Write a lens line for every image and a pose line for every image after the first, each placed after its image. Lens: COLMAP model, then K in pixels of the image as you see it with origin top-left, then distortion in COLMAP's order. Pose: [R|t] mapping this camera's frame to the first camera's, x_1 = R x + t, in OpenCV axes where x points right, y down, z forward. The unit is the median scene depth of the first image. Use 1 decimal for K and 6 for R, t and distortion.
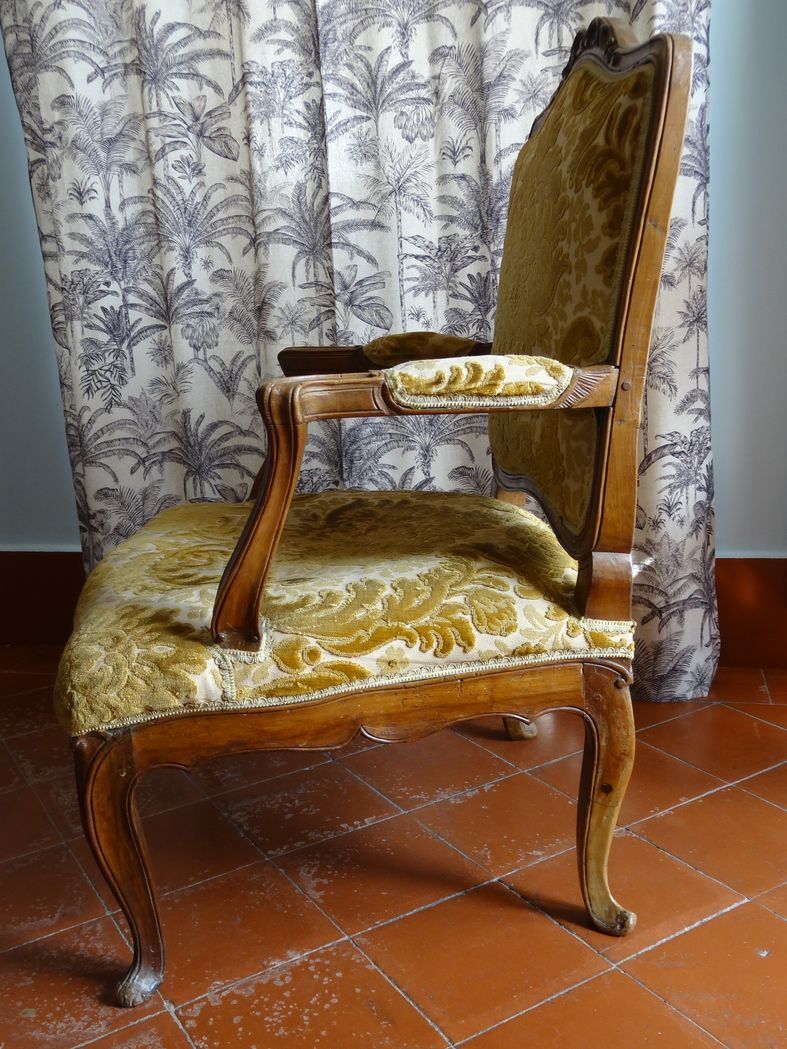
lens RADIAL K [[1041.6, 0, 397.9], [0, 1041.6, 525.9], [0, 0, 1]] dist [-0.003989, 0.000000]
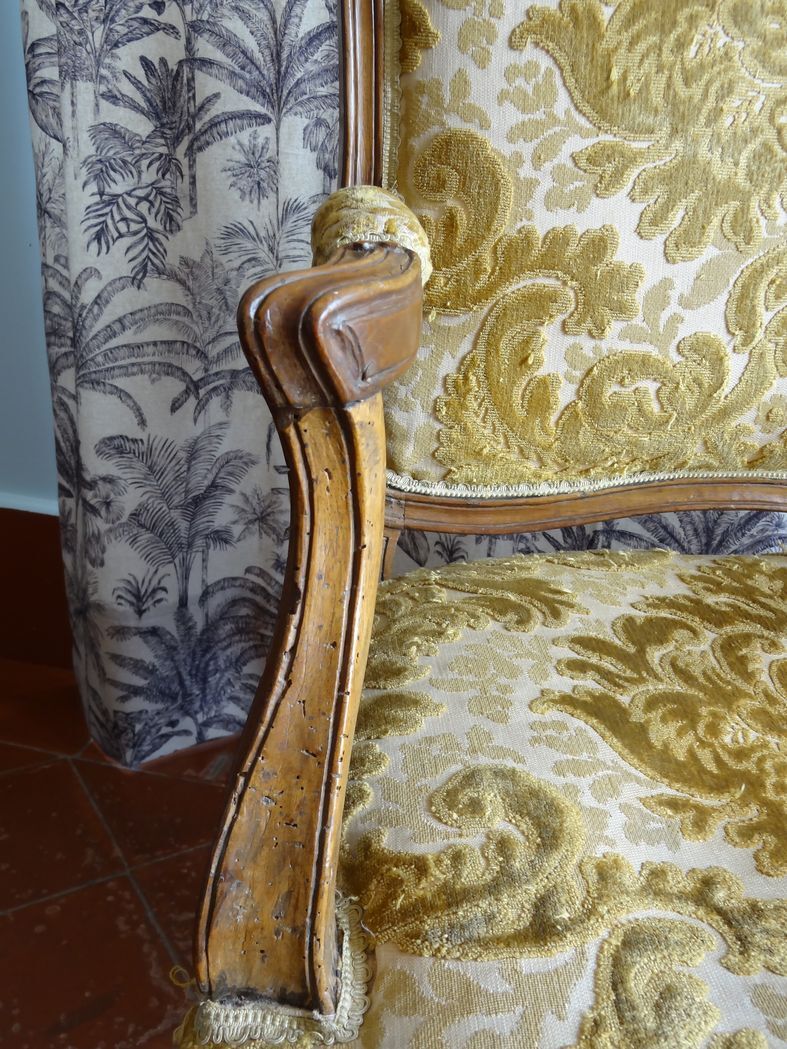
lens RADIAL K [[1041.6, 0, 392.7], [0, 1041.6, 539.7], [0, 0, 1]] dist [-0.003989, 0.000000]
pose [[0.993140, 0.105636, 0.050149, -0.182474], [-0.112781, 0.978599, 0.172118, -0.096727], [-0.030893, -0.176593, 0.983799, 0.527028]]
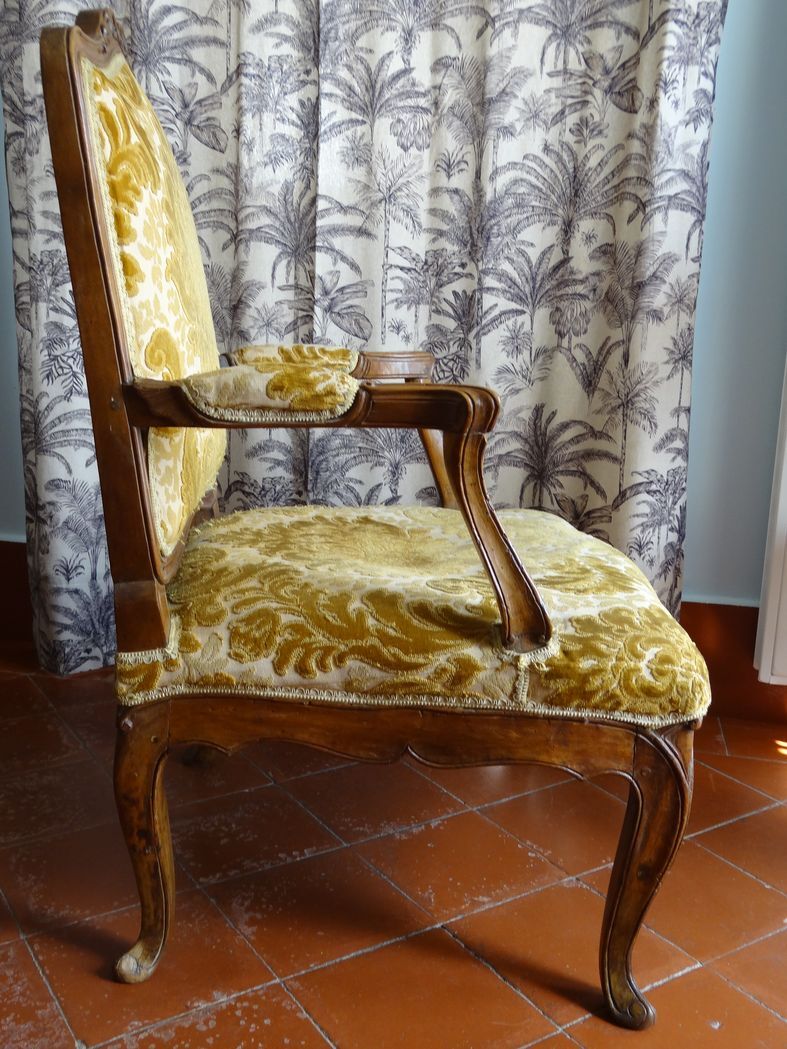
lens RADIAL K [[1041.6, 0, 398.1], [0, 1041.6, 518.6], [0, 0, 1]] dist [-0.003989, 0.000000]
pose [[0.995786, 0.079691, 0.045387, -0.010965], [-0.078801, 0.996668, -0.021079, -0.004944], [-0.046916, 0.017414, 0.998747, 0.033575]]
